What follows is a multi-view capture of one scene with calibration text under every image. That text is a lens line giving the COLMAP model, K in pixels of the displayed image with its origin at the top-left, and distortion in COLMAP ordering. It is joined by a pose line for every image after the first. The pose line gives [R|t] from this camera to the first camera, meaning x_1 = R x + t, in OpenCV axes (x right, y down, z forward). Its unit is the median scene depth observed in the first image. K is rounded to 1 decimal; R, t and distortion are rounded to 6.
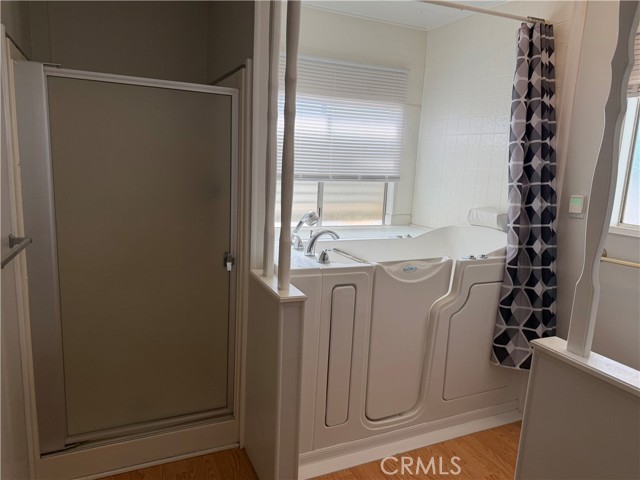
lens RADIAL K [[450.5, 0, 313.2], [0, 450.5, 242.3], [0, 0, 1]] dist [0.014252, -0.020096]
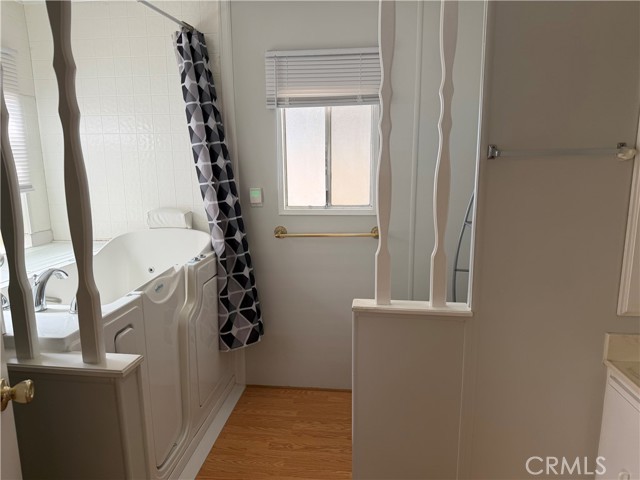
lens RADIAL K [[450.5, 0, 317.3], [0, 450.5, 241.8], [0, 0, 1]] dist [0.014252, -0.020096]
pose [[0.519308, -0.204756, 0.829695, -0.326953], [0.186361, 0.974640, 0.123882, -0.077509], [-0.834019, 0.090290, 0.544297, 0.222477]]
